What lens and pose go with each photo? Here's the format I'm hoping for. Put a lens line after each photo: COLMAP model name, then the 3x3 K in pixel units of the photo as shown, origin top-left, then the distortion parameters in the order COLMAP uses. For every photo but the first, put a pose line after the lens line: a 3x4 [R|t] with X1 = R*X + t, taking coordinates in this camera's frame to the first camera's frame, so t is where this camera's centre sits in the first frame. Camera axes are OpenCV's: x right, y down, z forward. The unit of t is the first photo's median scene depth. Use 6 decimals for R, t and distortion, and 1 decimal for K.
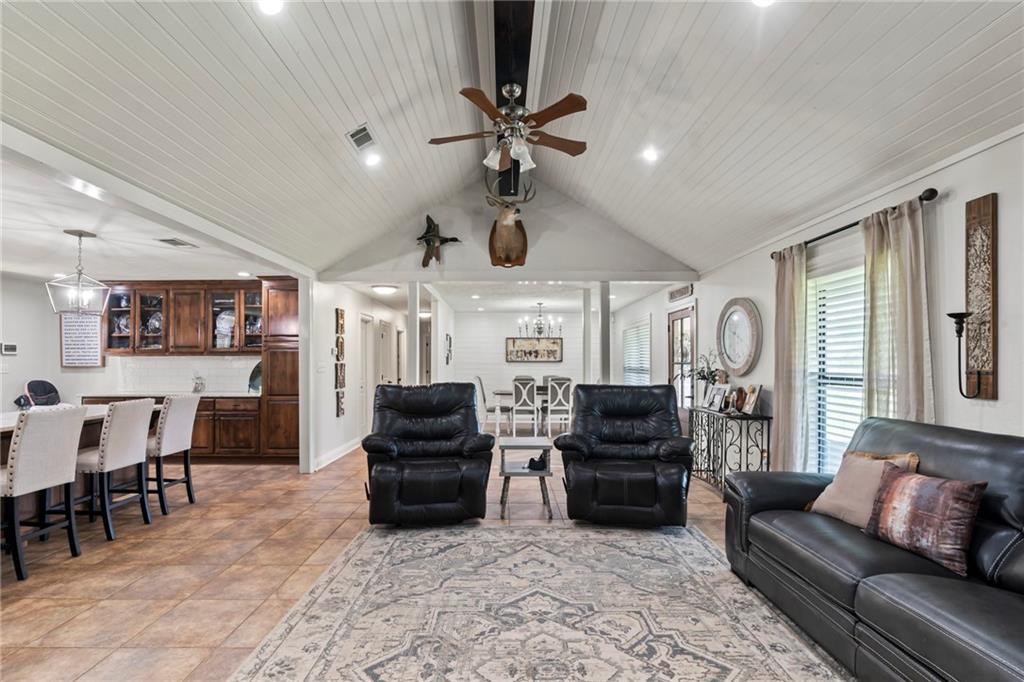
lens RADIAL K [[476.1, 0, 506.9], [0, 476.1, 352.2], [0, 0, 1]] dist [-0.004611, 0.000370]
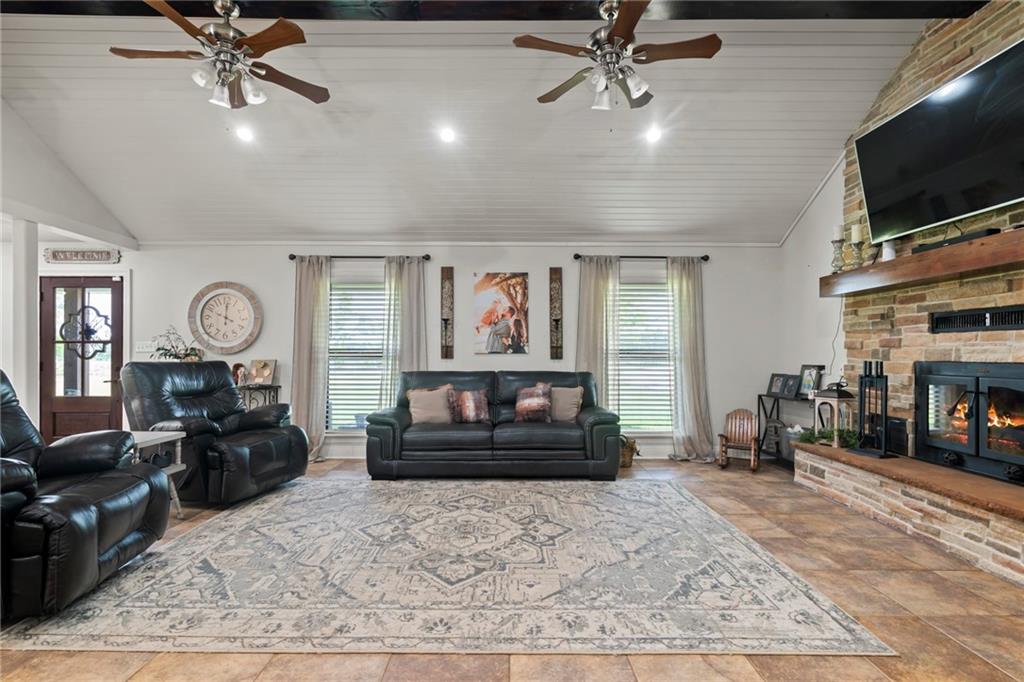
lens RADIAL K [[476.1, 0, 507.9], [0, 476.1, 353.7], [0, 0, 1]] dist [-0.004611, 0.000370]
pose [[0.004832, 0.004311, 0.999979, -0.982152], [-0.024657, 0.999687, -0.004191, 0.063333], [-0.999684, -0.024636, 0.004937, 0.575248]]
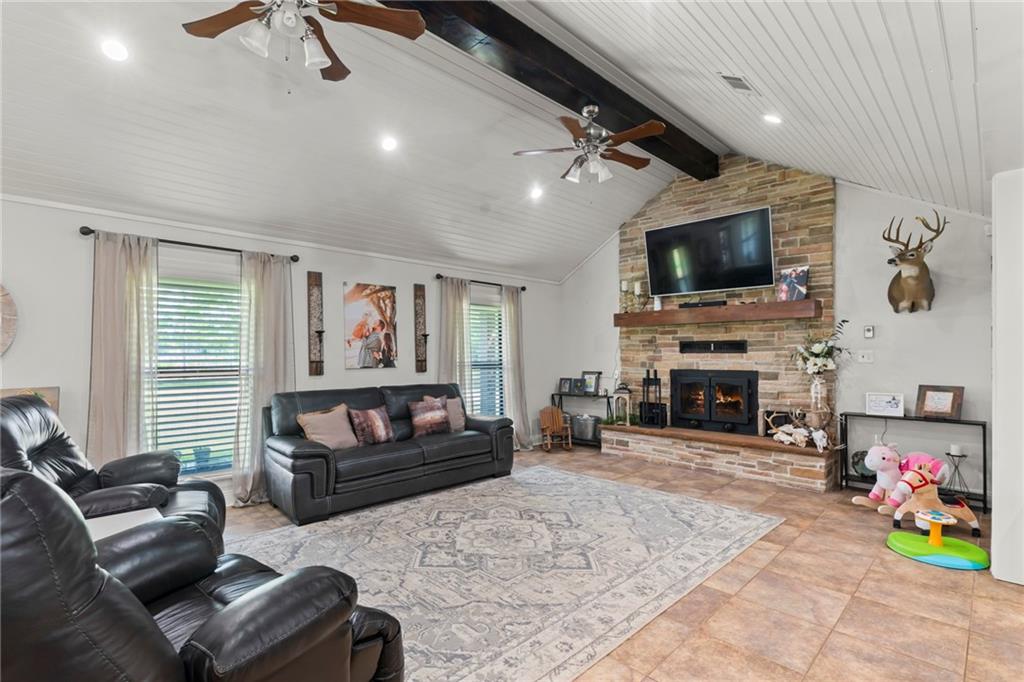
lens RADIAL K [[476.1, 0, 505.4], [0, 476.1, 351.2], [0, 0, 1]] dist [-0.004611, 0.000370]
pose [[-0.688487, 0.012491, 0.725141, -0.774730], [-0.008688, 0.999638, -0.025468, 0.033907], [-0.725197, -0.023835, -0.688129, 1.449900]]
